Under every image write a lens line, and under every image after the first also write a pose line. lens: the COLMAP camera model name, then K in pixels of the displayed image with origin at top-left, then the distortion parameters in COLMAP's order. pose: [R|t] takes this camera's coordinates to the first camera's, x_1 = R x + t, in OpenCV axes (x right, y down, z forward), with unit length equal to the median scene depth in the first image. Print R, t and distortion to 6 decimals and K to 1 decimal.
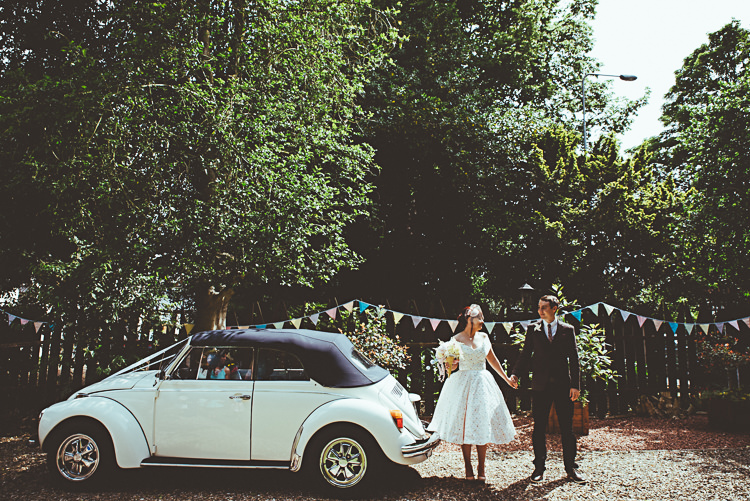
lens RADIAL K [[506.3, 0, 370.3], [0, 506.3, 261.6], [0, 0, 1]] dist [-0.000665, 0.002376]
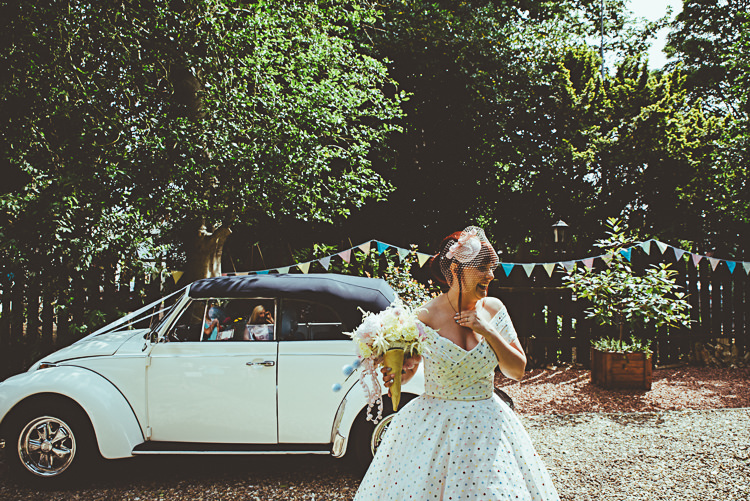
lens RADIAL K [[506.3, 0, 370.3], [0, 506.3, 261.6], [0, 0, 1]] dist [-0.000665, 0.002376]
pose [[0.999084, -0.014497, 0.040256, -0.074001], [0.010174, 0.994357, 0.105599, 0.023195], [-0.041559, -0.105092, 0.993594, 0.156696]]
